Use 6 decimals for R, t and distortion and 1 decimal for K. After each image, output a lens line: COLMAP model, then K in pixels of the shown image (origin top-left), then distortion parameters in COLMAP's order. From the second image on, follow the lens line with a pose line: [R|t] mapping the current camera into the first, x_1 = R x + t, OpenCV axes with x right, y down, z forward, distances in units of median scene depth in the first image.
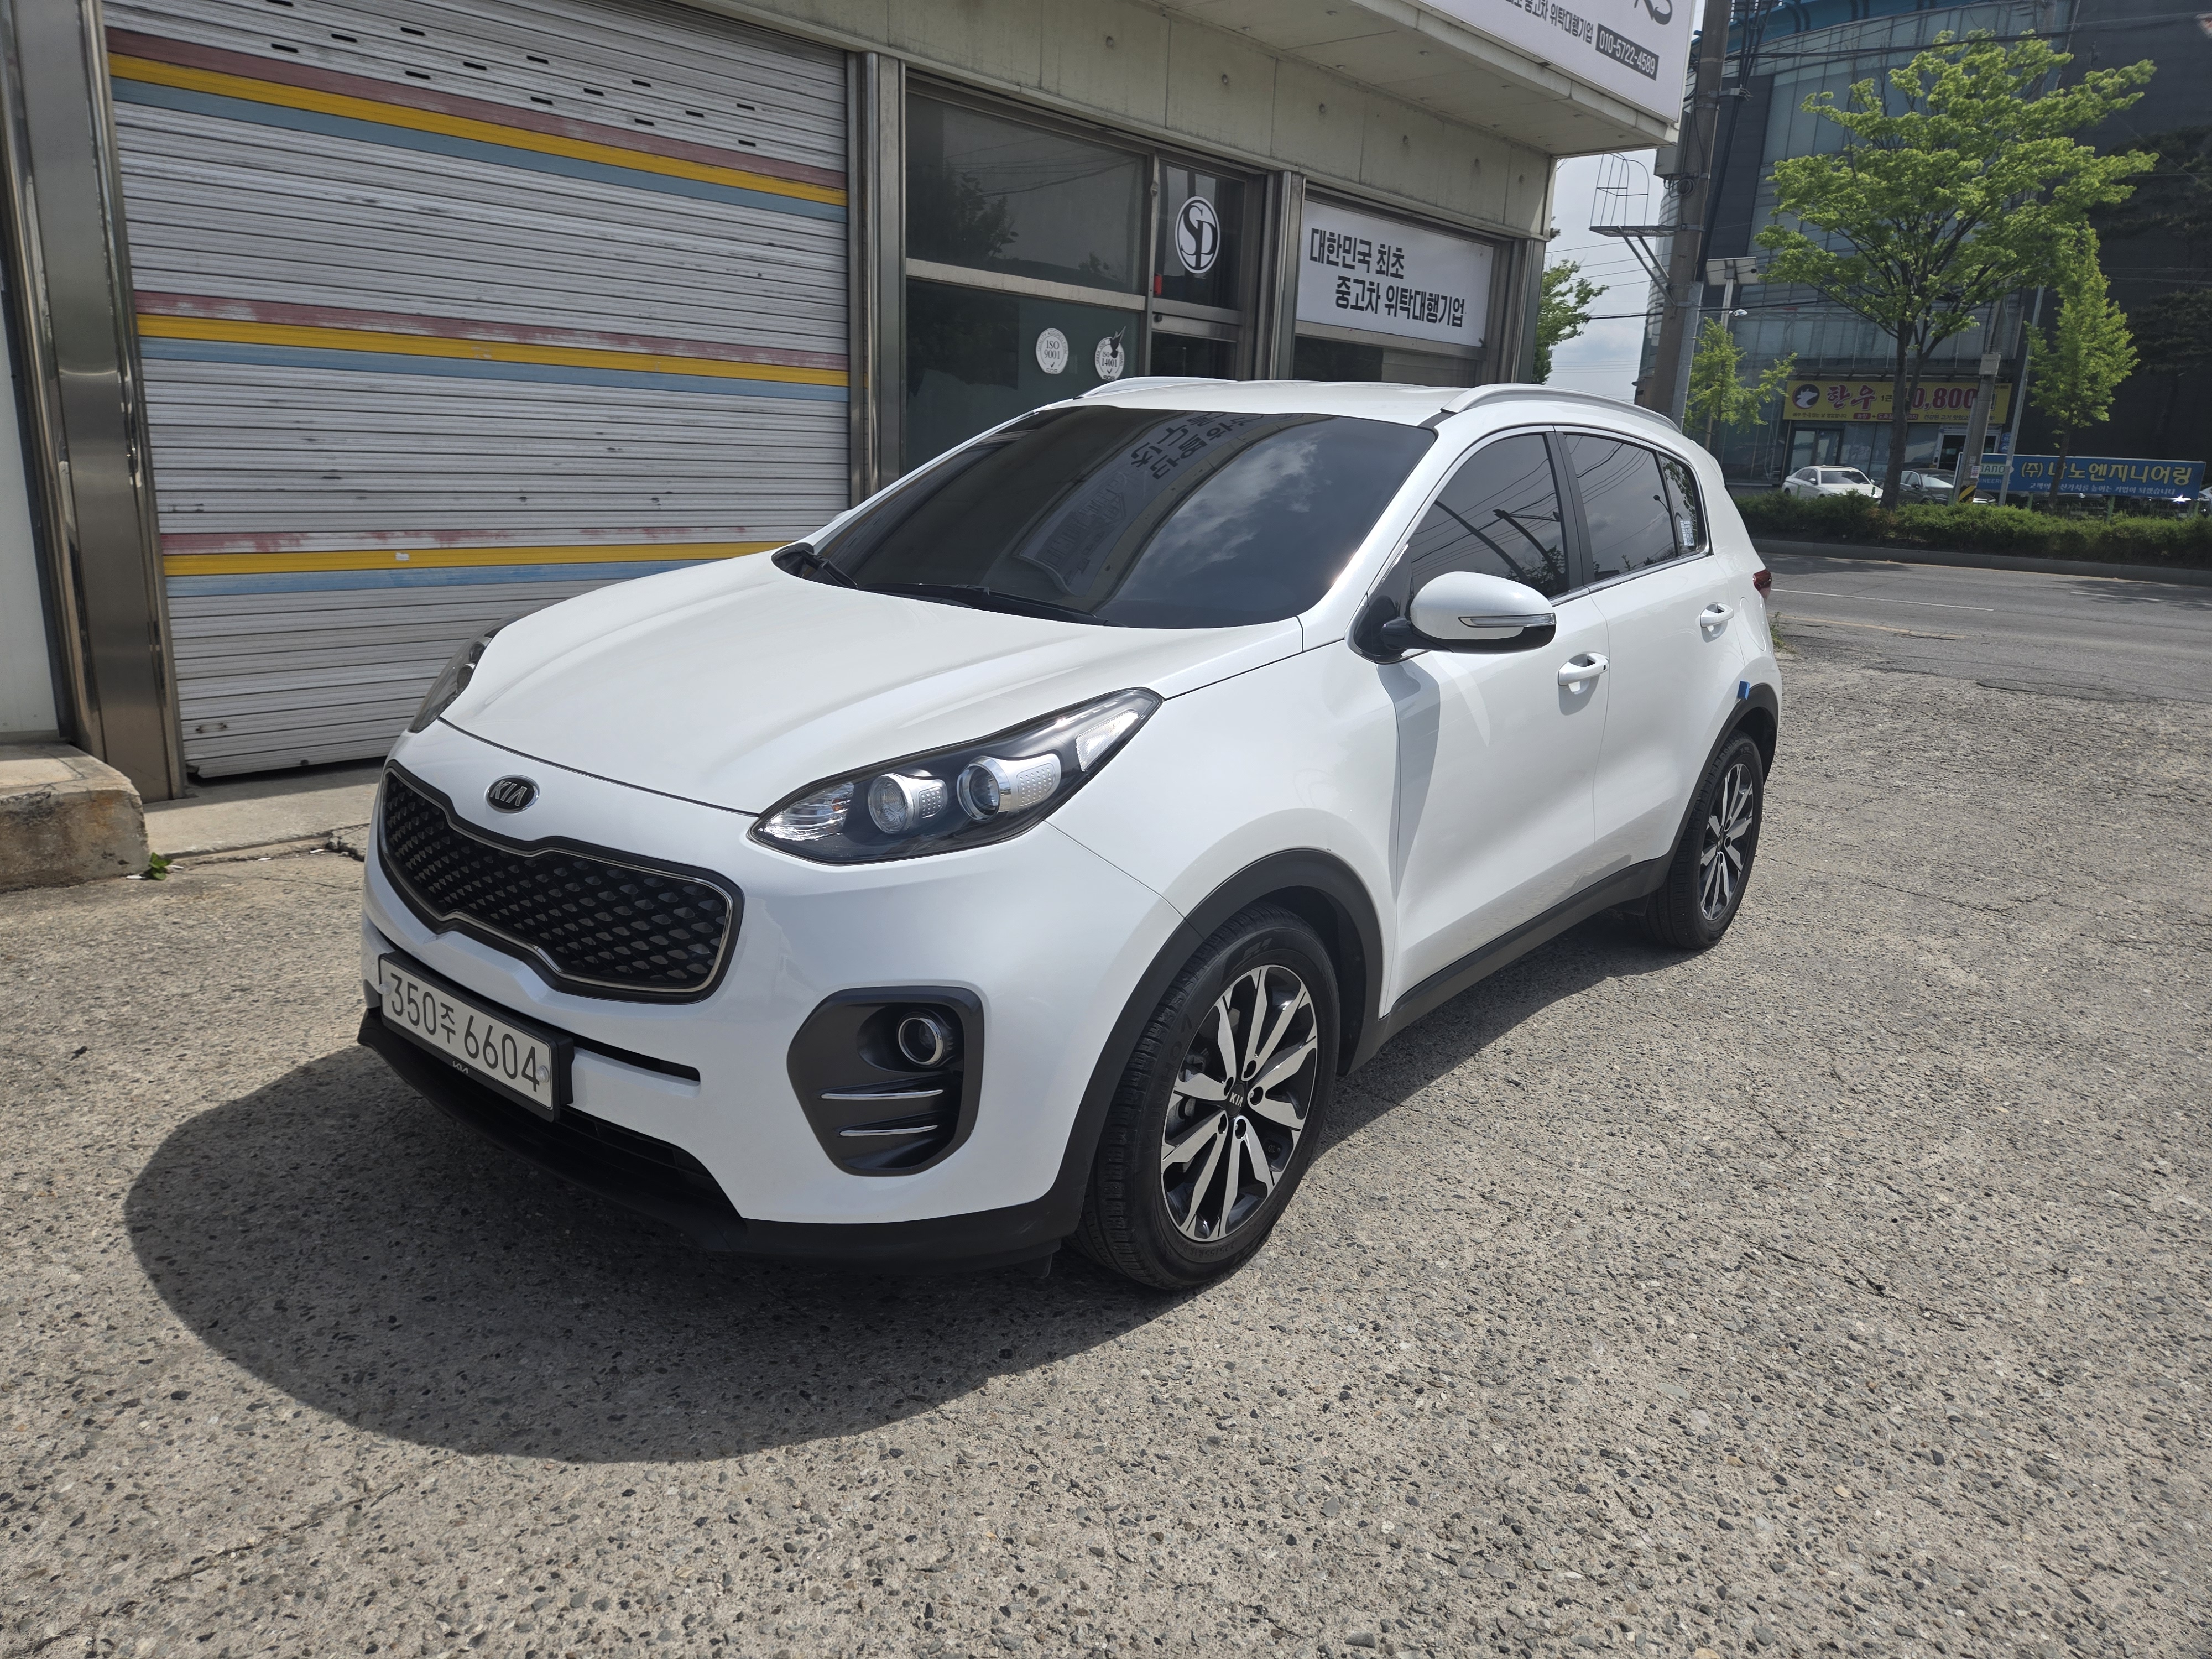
lens RADIAL K [[1498.8, 0, 1100.6], [0, 1498.8, 826.7], [0, 0, 1]] dist [0.048061, -0.032703]
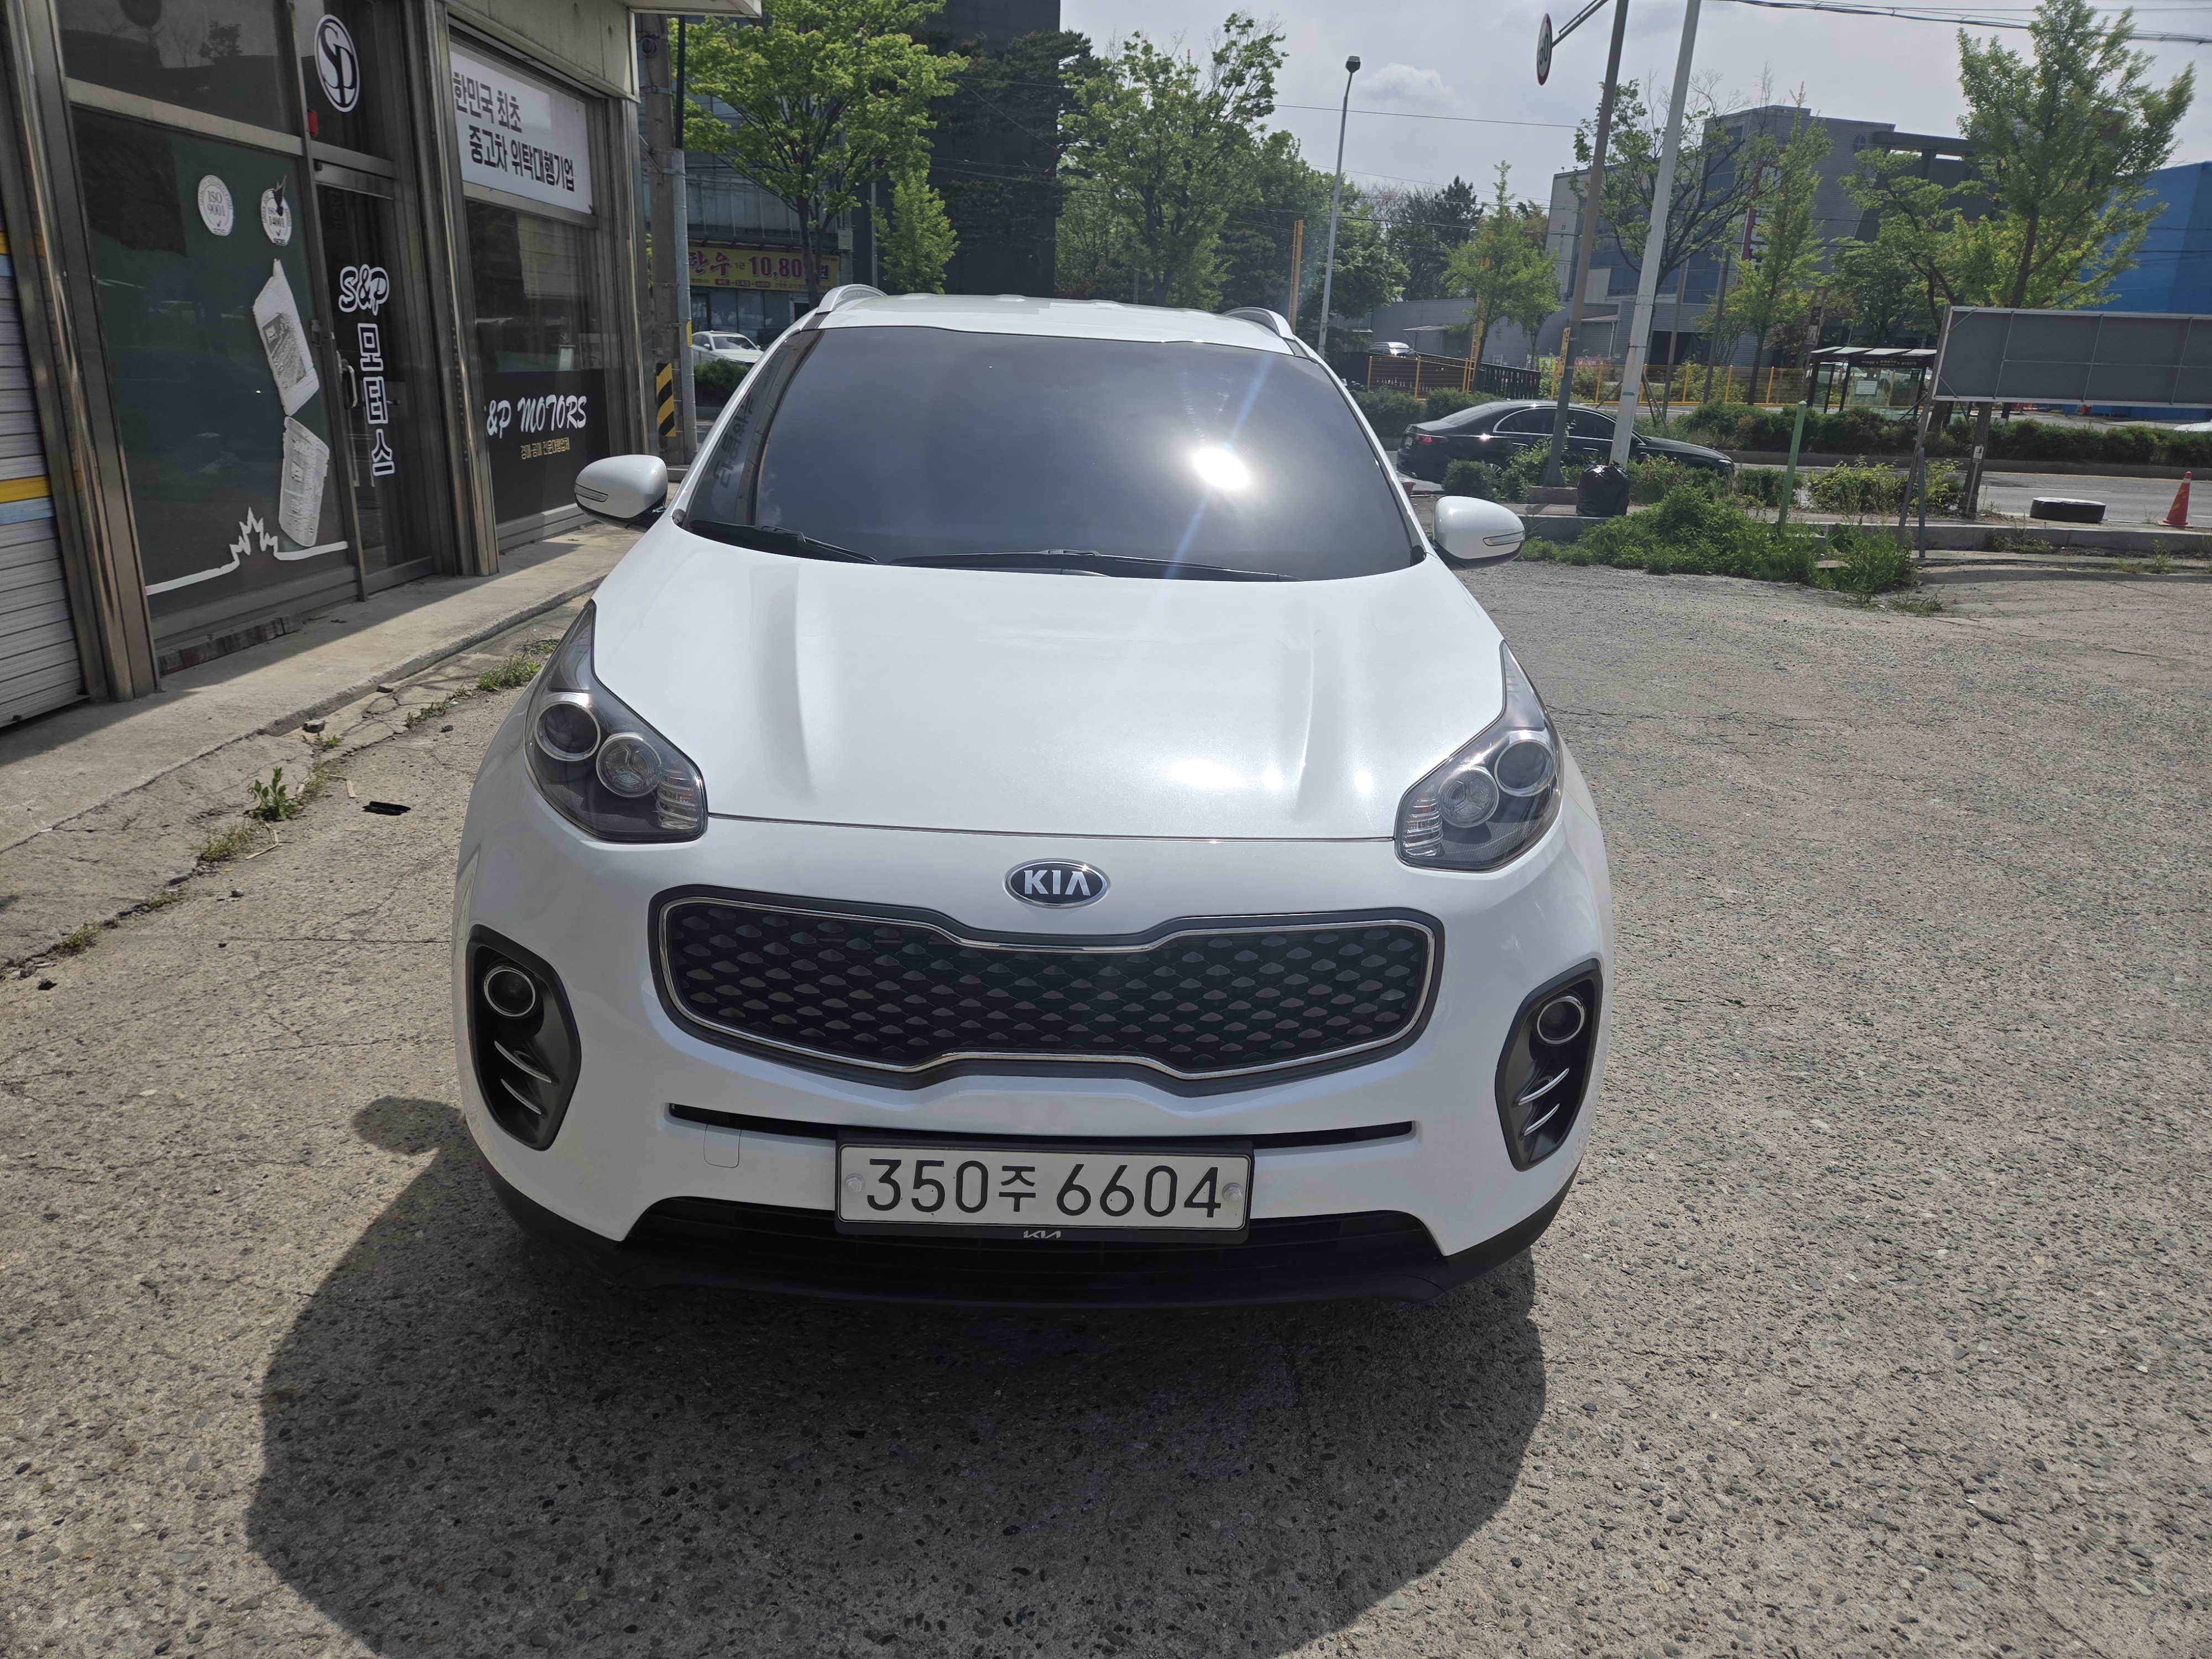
lens RADIAL K [[1498.8, 0, 1106.5], [0, 1498.8, 832.4], [0, 0, 1]] dist [0.048061, -0.032703]
pose [[0.745094, -0.215322, 0.631246, -0.236275], [0.157830, 0.976495, 0.146793, -0.043508], [-0.648016, -0.009745, 0.761564, 0.106021]]
